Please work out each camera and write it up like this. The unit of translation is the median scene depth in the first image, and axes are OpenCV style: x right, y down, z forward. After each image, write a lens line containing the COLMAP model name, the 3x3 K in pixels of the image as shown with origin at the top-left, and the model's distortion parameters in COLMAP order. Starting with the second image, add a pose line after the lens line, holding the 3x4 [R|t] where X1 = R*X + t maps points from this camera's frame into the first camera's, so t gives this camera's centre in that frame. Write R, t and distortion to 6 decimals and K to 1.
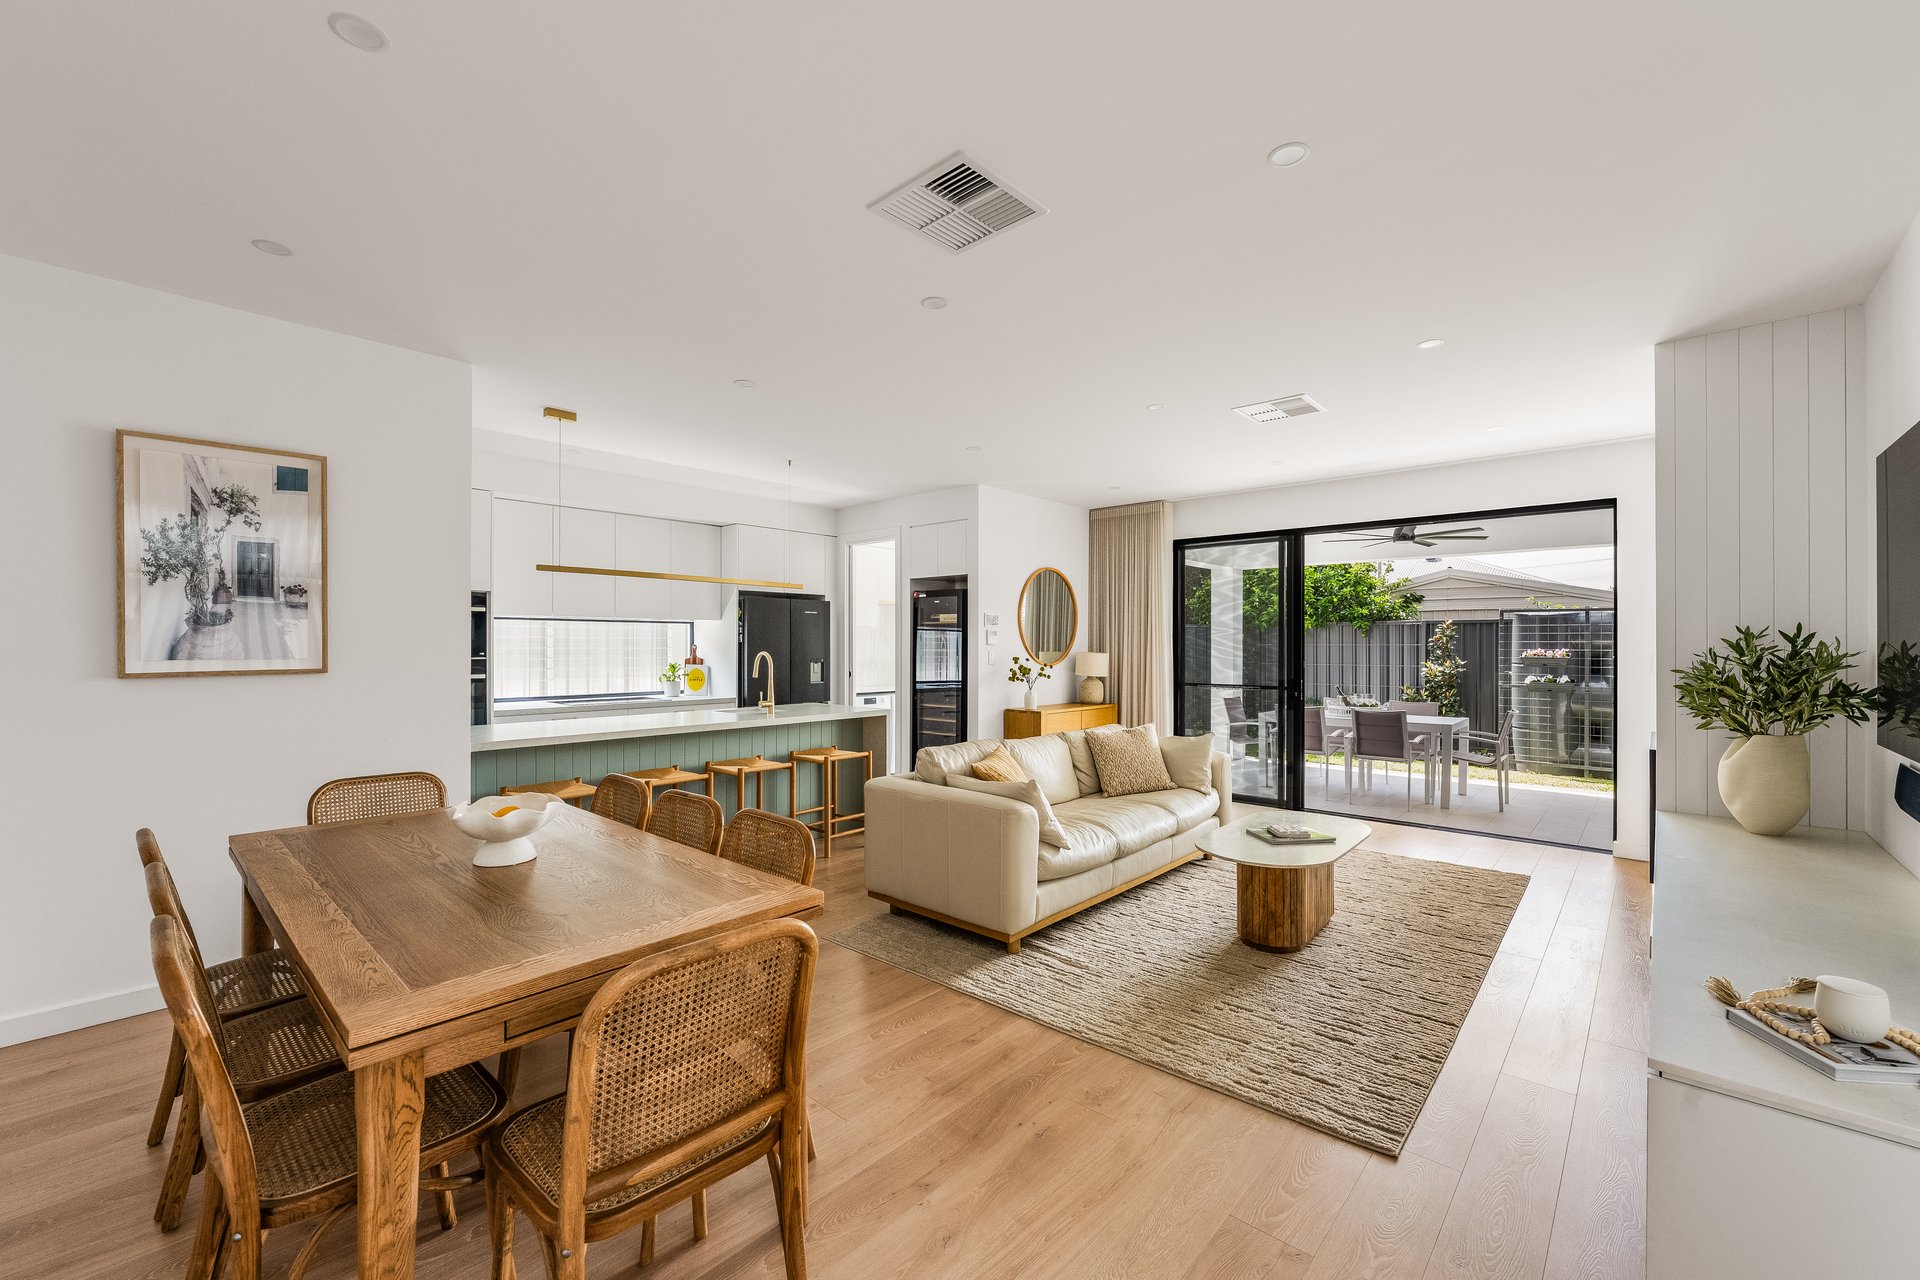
lens RADIAL K [[780.3, 0, 1014.1], [0, 780.3, 645.4], [0, 0, 1]] dist [-0.007906, 0.000386]
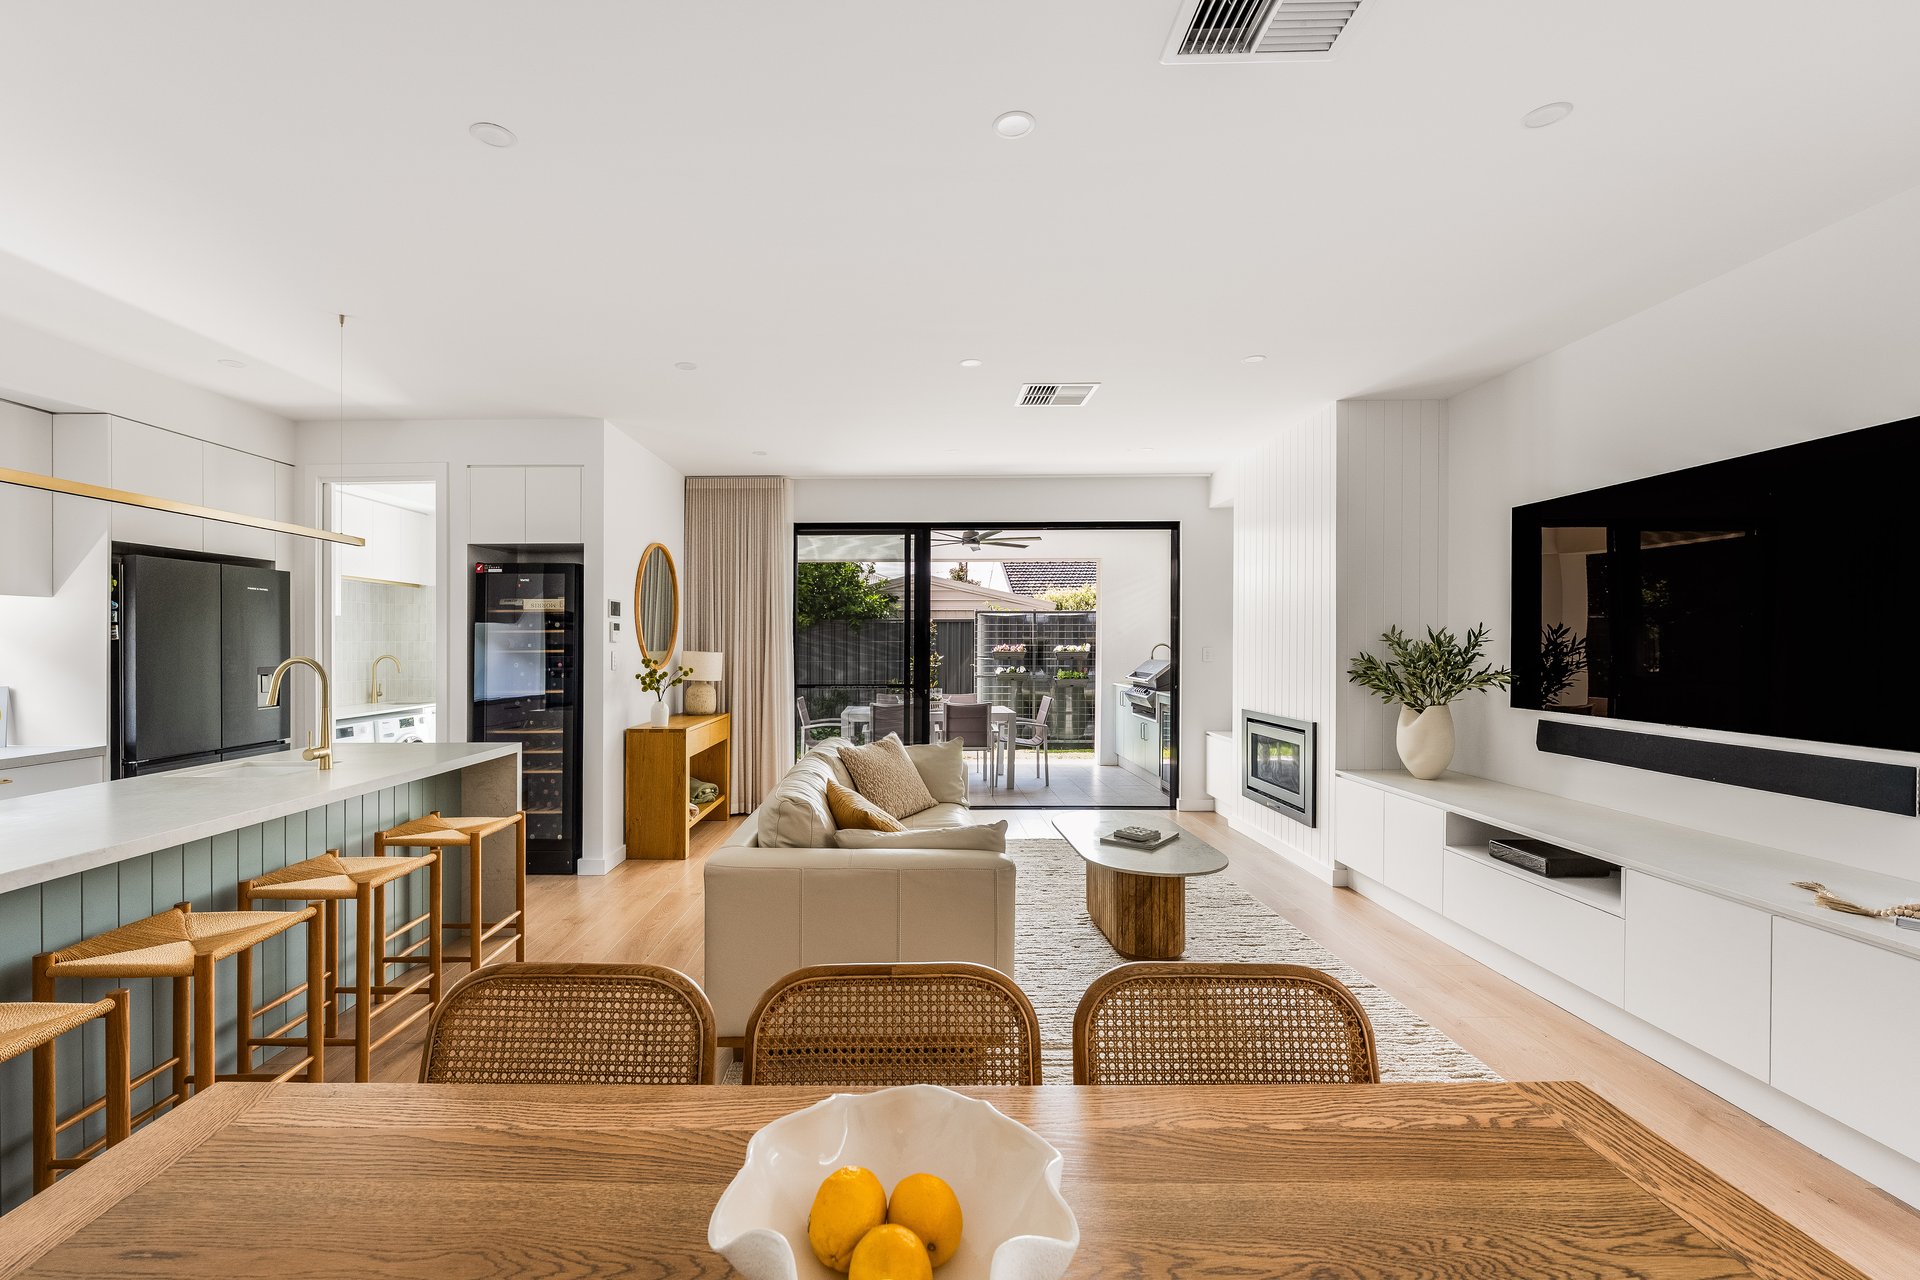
lens RADIAL K [[780.3, 0, 929.1], [0, 780.3, 651.9], [0, 0, 1]] dist [-0.007906, 0.000386]
pose [[0.764703, -0.011876, 0.644273, -0.180750], [0.004852, 0.999908, 0.012673, -0.000132], [-0.644364, -0.006565, 0.764690, 0.166634]]
